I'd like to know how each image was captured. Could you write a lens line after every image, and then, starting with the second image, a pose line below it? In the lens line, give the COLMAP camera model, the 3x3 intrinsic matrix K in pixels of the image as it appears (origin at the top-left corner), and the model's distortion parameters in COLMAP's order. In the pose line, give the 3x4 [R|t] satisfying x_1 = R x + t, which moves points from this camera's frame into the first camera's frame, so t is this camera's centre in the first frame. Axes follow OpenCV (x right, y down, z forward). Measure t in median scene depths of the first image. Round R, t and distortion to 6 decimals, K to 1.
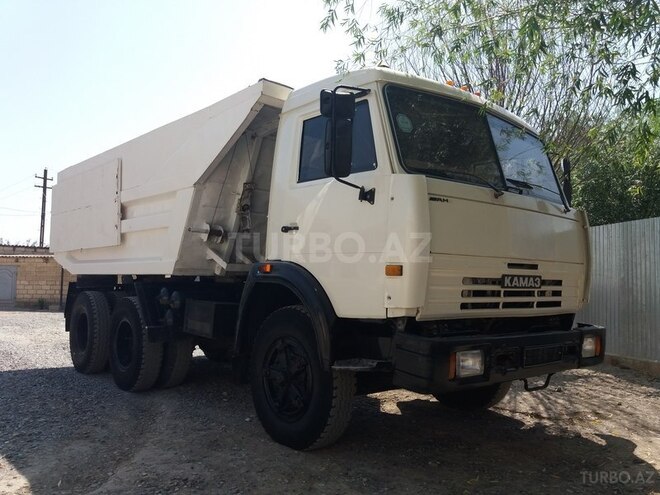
lens RADIAL K [[574.1, 0, 330.0], [0, 574.1, 247.5], [0, 0, 1]] dist [0.010441, -0.001655]
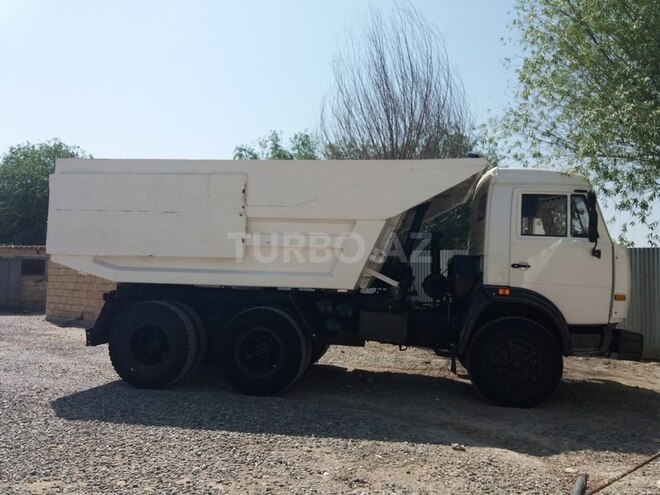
lens RADIAL K [[574.1, 0, 330.0], [0, 574.1, 247.5], [0, 0, 1]] dist [0.010441, -0.001655]
pose [[0.745190, 0.048479, 0.665088, -2.221579], [-0.060820, 0.998138, -0.004611, -0.065820], [-0.664073, -0.037015, 0.746751, 0.288844]]
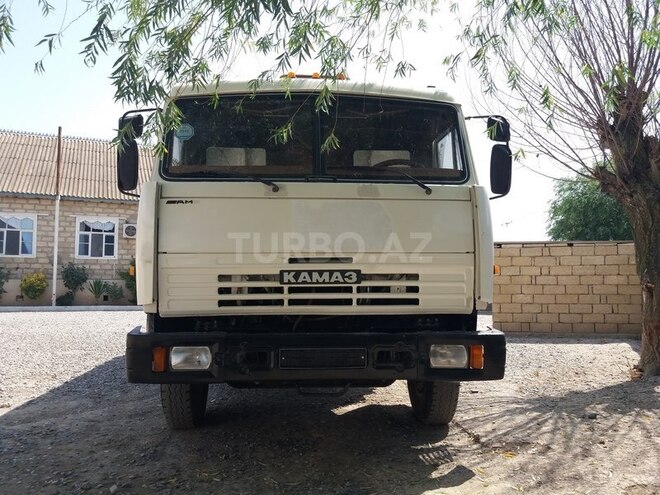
lens RADIAL K [[574.1, 0, 330.0], [0, 574.1, 247.5], [0, 0, 1]] dist [0.010441, -0.001655]
pose [[0.797086, -0.048378, -0.601924, 0.914129], [0.052935, 0.998546, -0.010158, 0.022650], [0.601541, -0.023766, 0.798488, 0.279987]]
